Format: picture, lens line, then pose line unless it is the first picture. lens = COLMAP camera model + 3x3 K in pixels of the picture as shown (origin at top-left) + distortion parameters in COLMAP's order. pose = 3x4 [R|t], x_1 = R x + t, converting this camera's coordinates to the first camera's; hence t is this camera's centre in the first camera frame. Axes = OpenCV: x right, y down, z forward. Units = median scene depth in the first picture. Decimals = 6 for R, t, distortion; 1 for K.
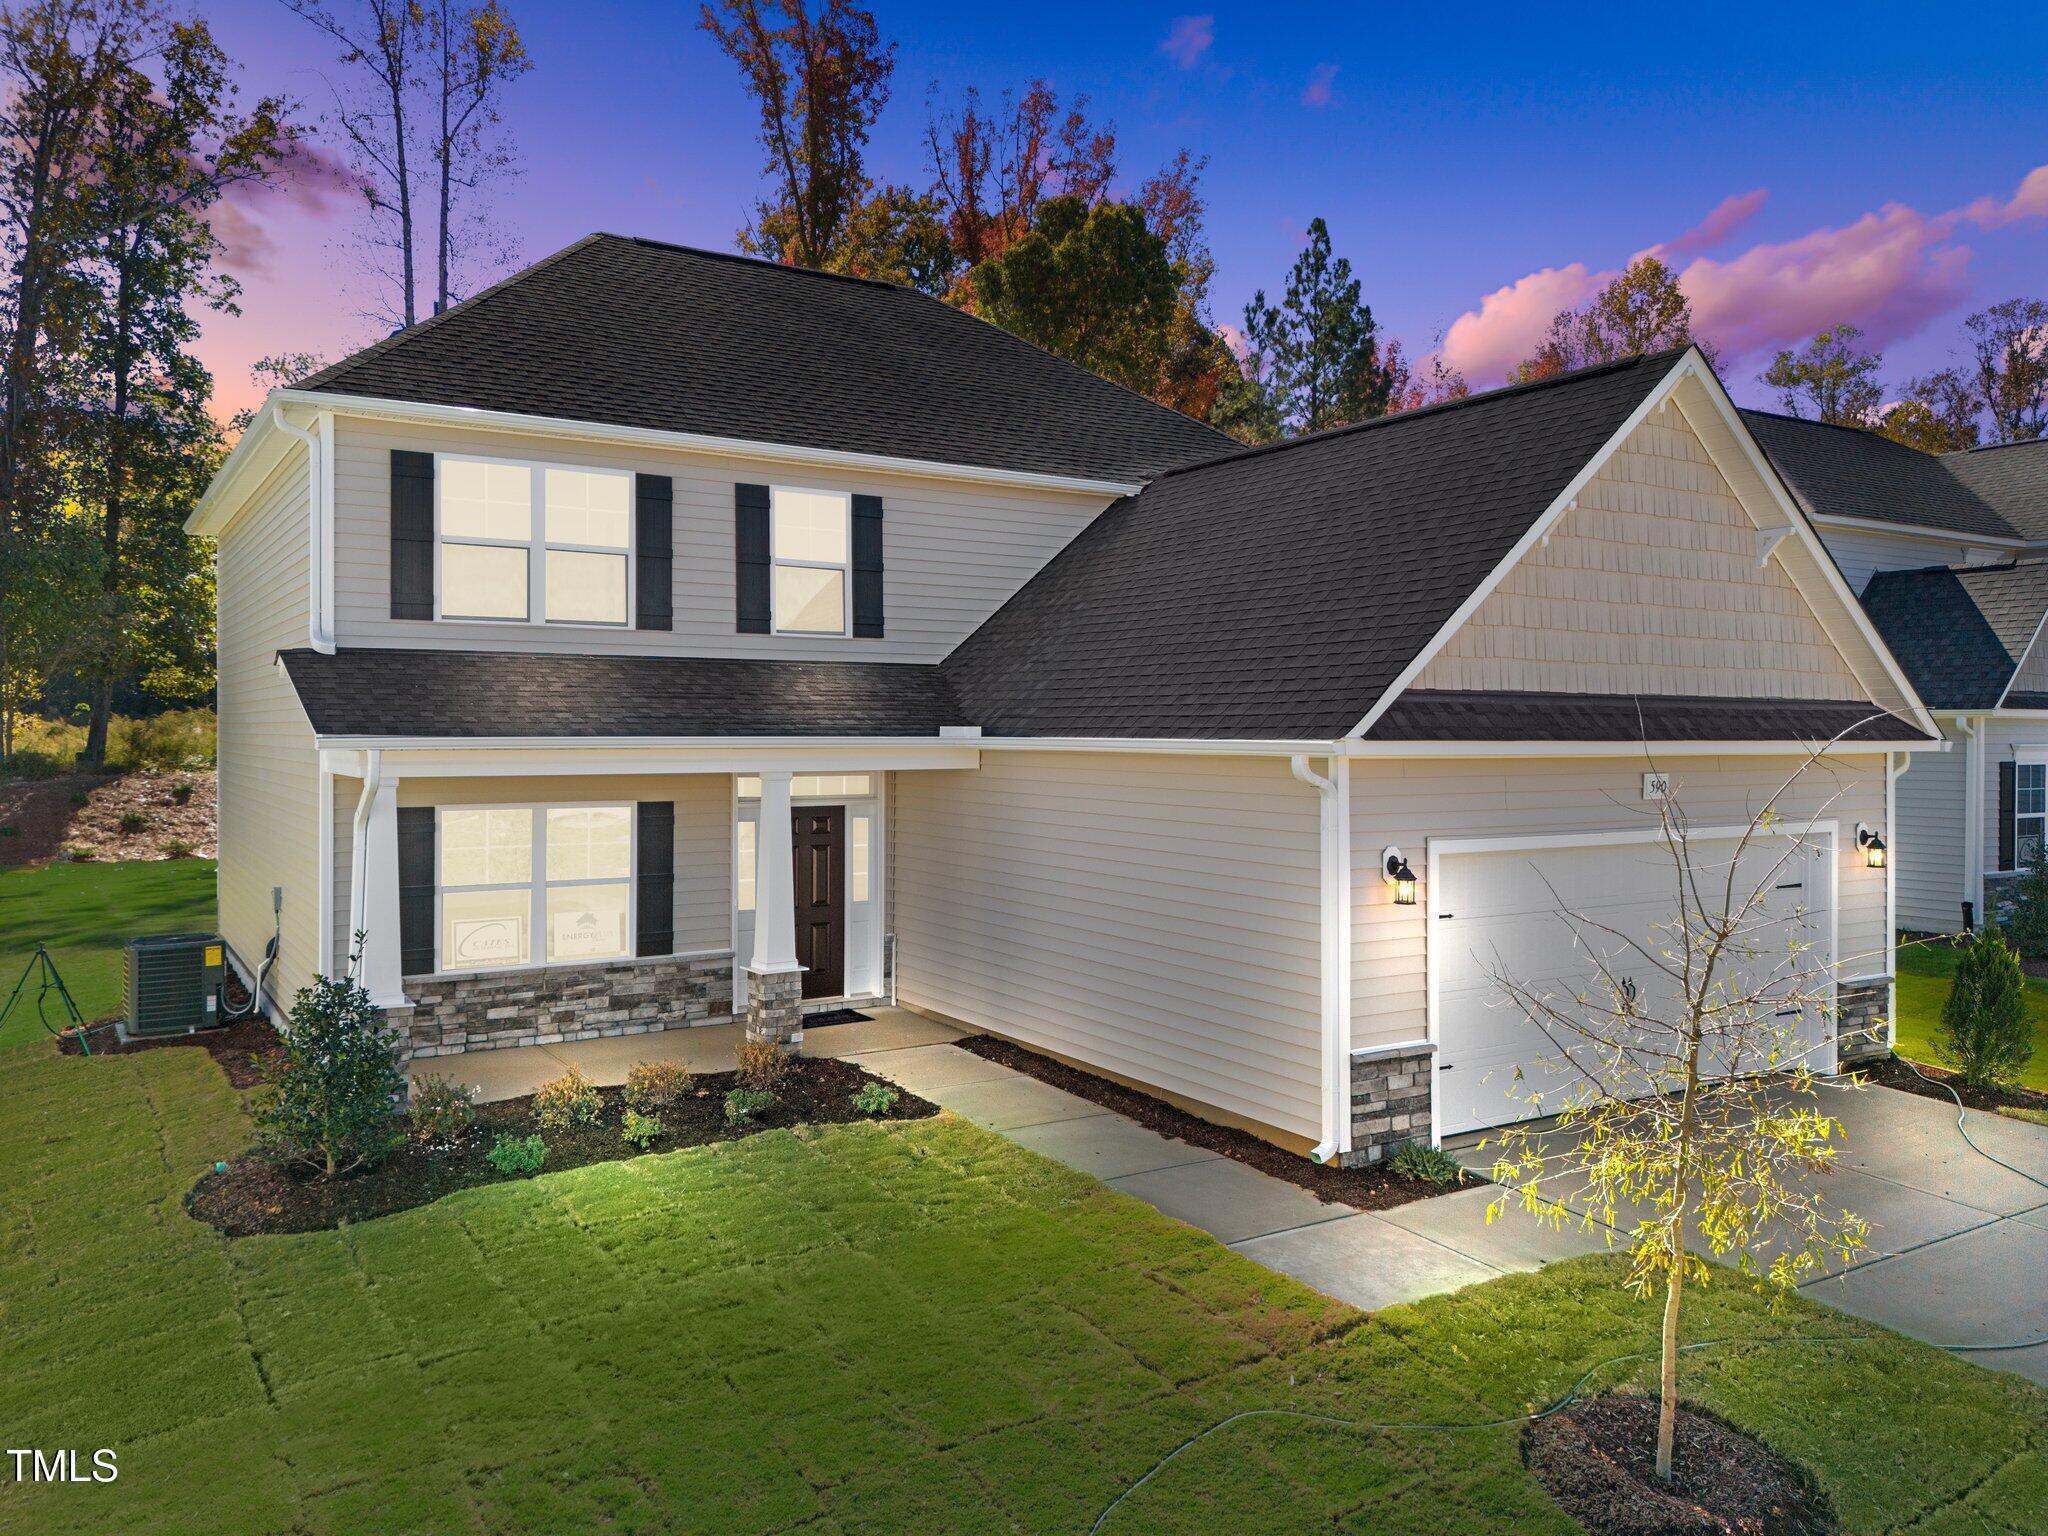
lens RADIAL K [[1552.5, 0, 1024.0], [0, 1552.5, 768.0], [0, 0, 1]] dist [0.059426, -0.046368]
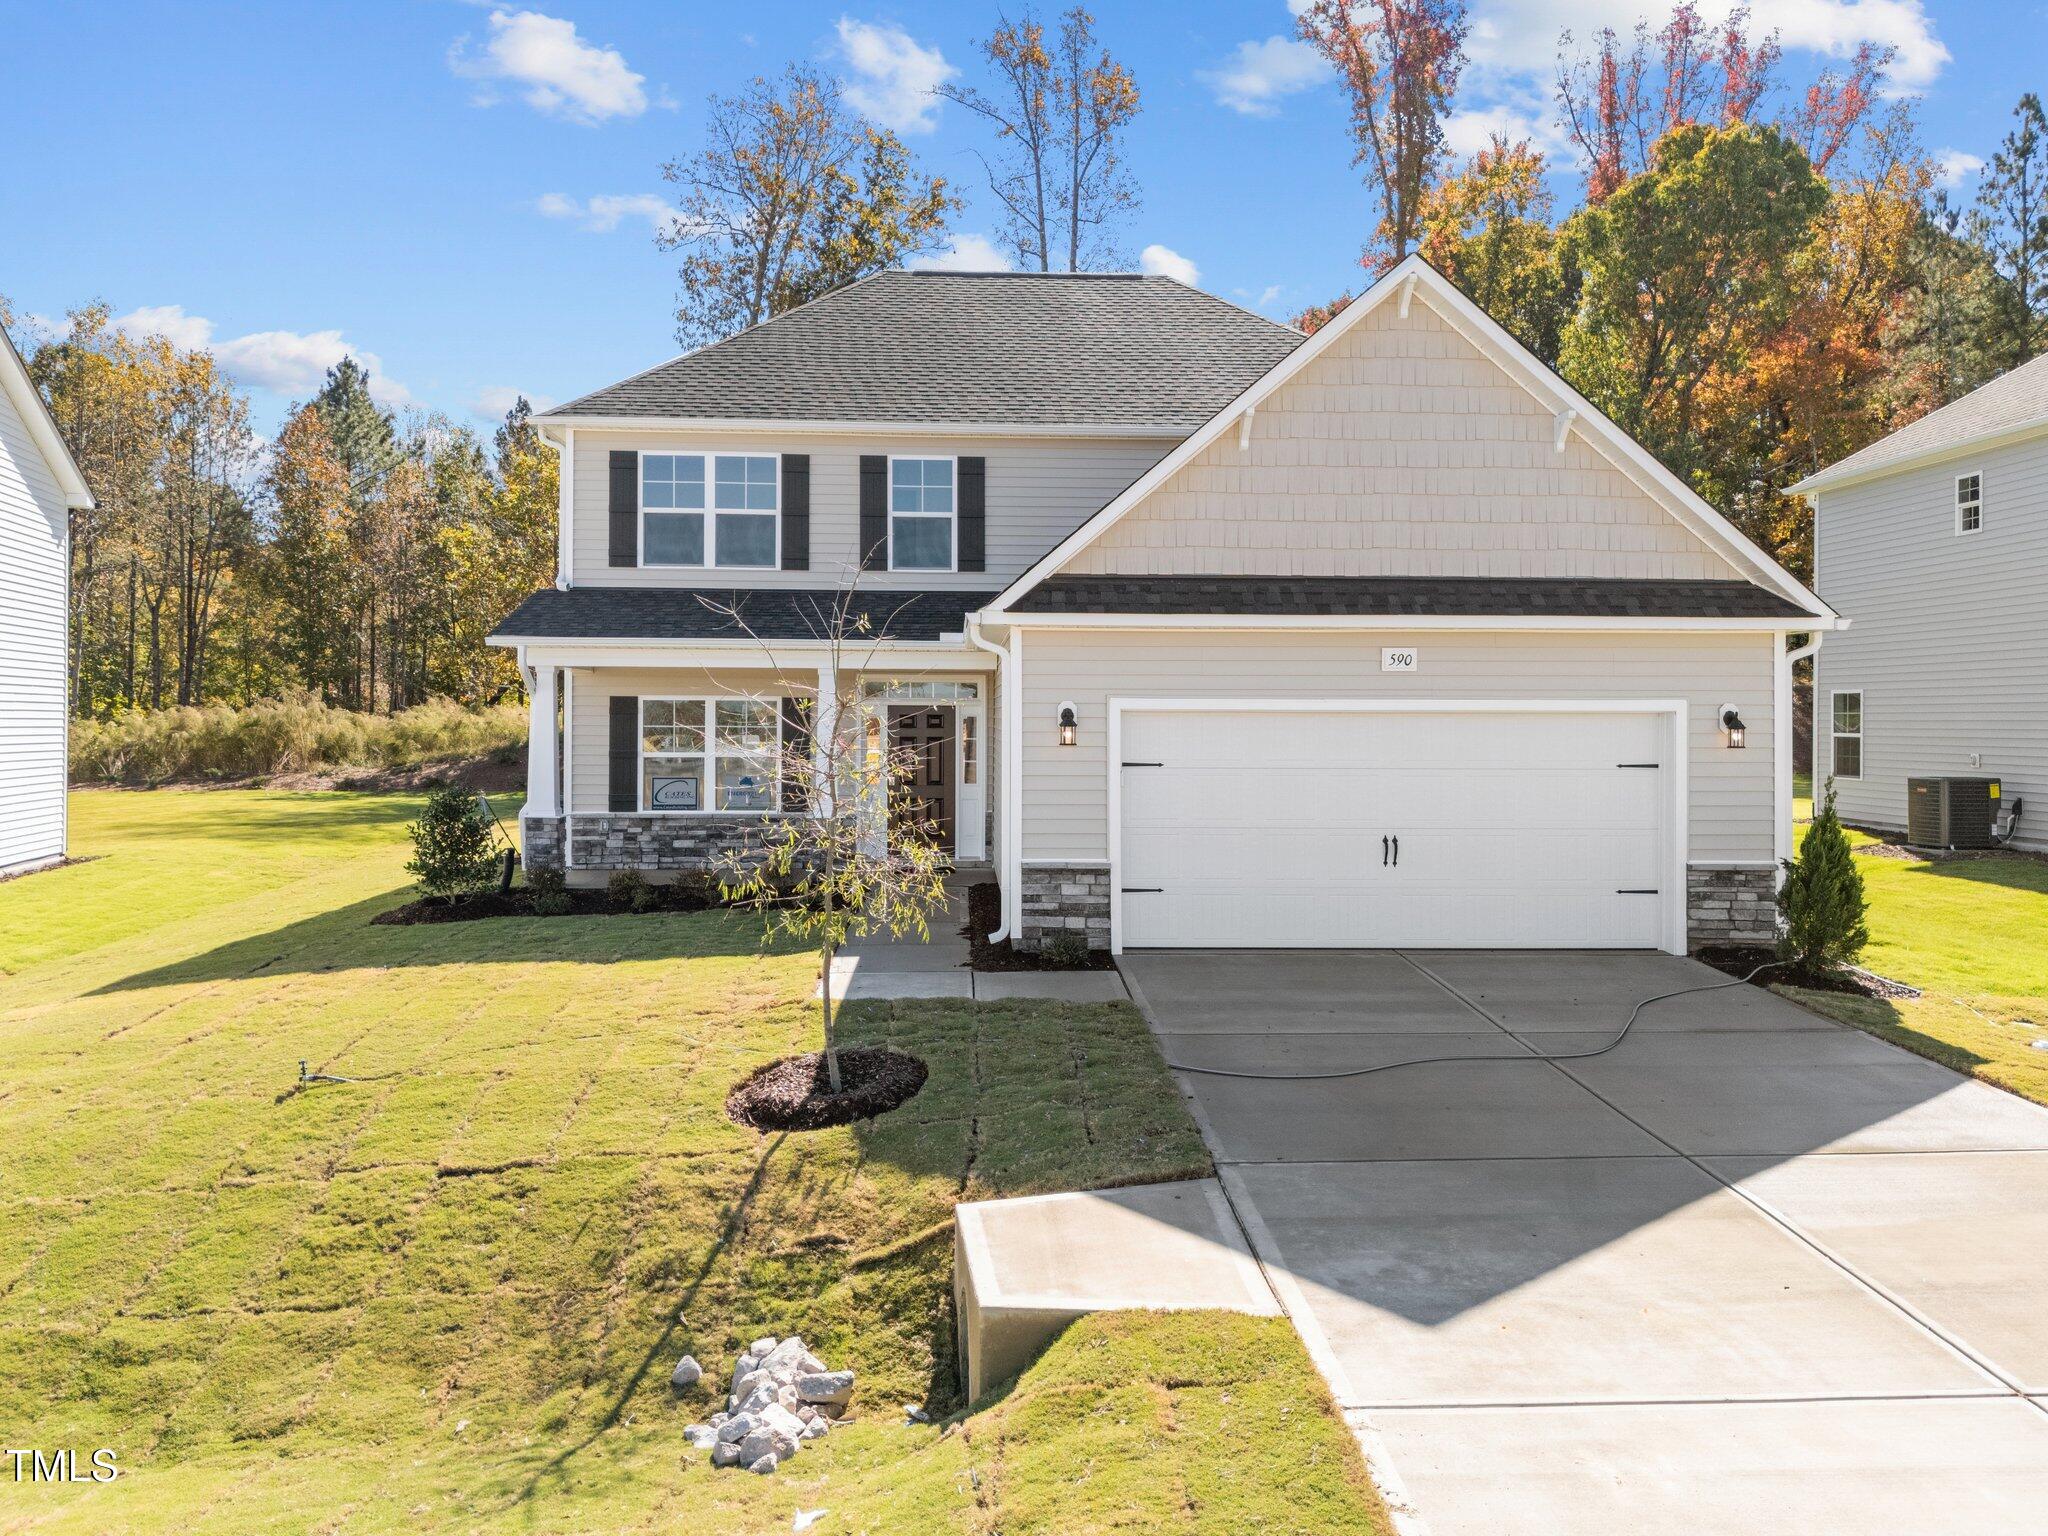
lens RADIAL K [[1552.5, 0, 1024.0], [0, 1552.5, 768.0], [0, 0, 1]] dist [0.059426, -0.046368]
pose [[0.871244, 0.015602, -0.490602, 0.625885], [-0.013703, 0.999878, 0.007463, 0.073282], [0.490659, 0.000220, 0.871352, -0.077219]]
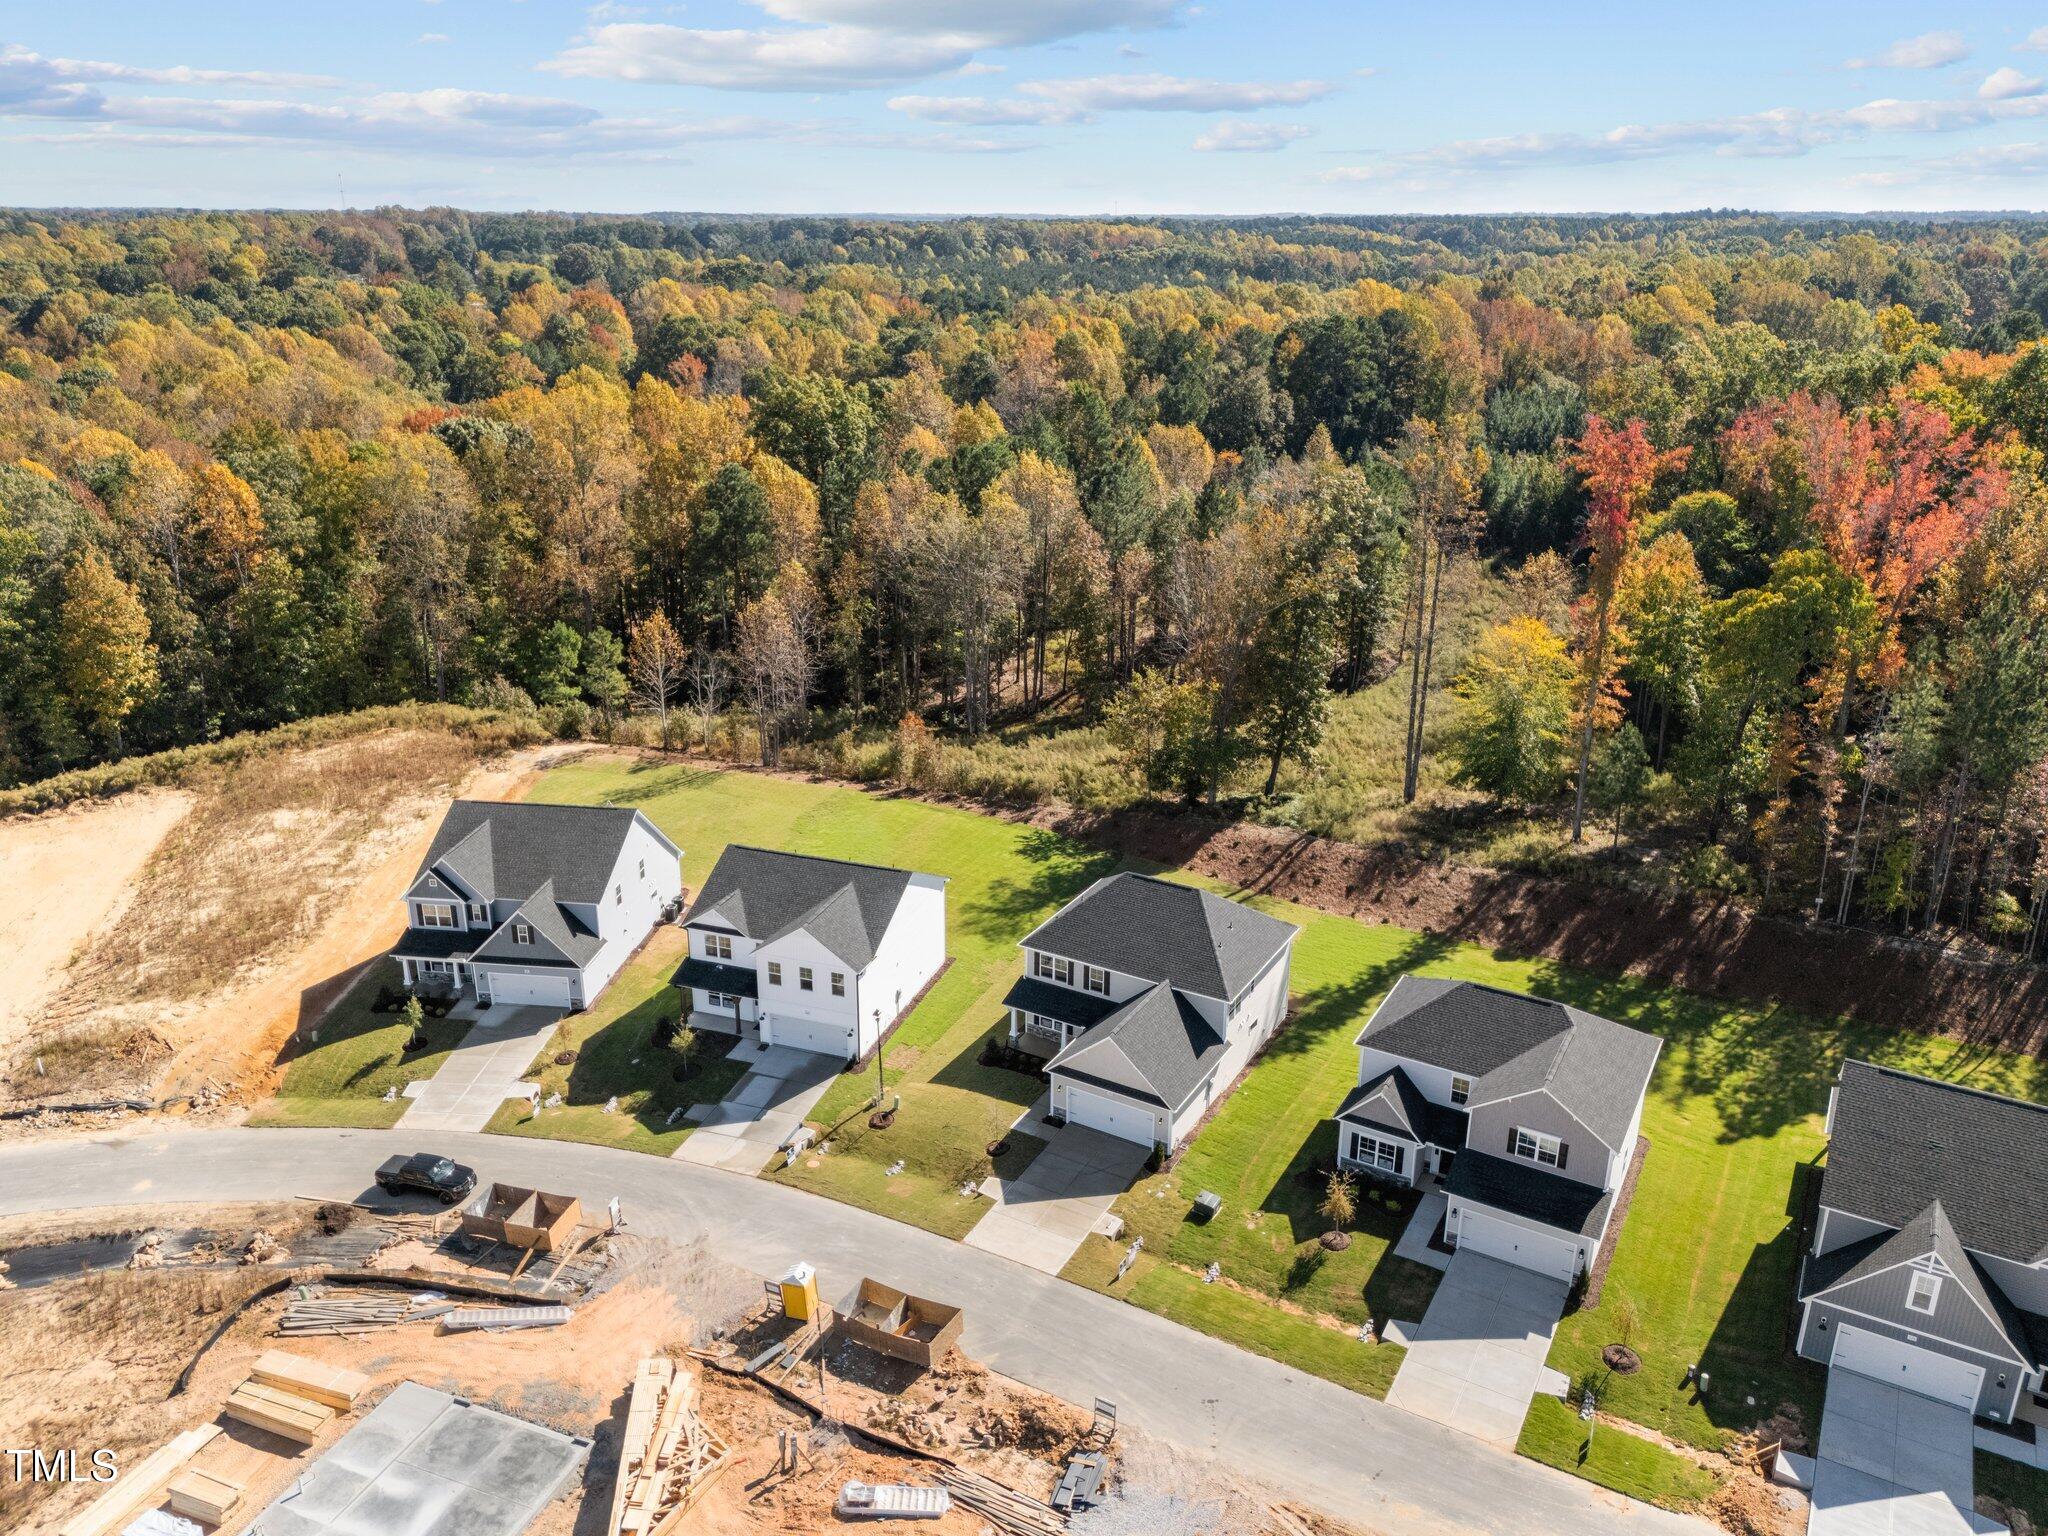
lens RADIAL K [[1552.5, 0, 1024.0], [0, 1552.5, 768.0], [0, 0, 1]] dist [0.059426, -0.046368]
pose [[0.484691, 0.298181, -0.822291, 4.461233], [-0.020616, 0.943732, 0.330067, -2.923565], [0.874442, -0.143028, 0.463566, -1.842444]]
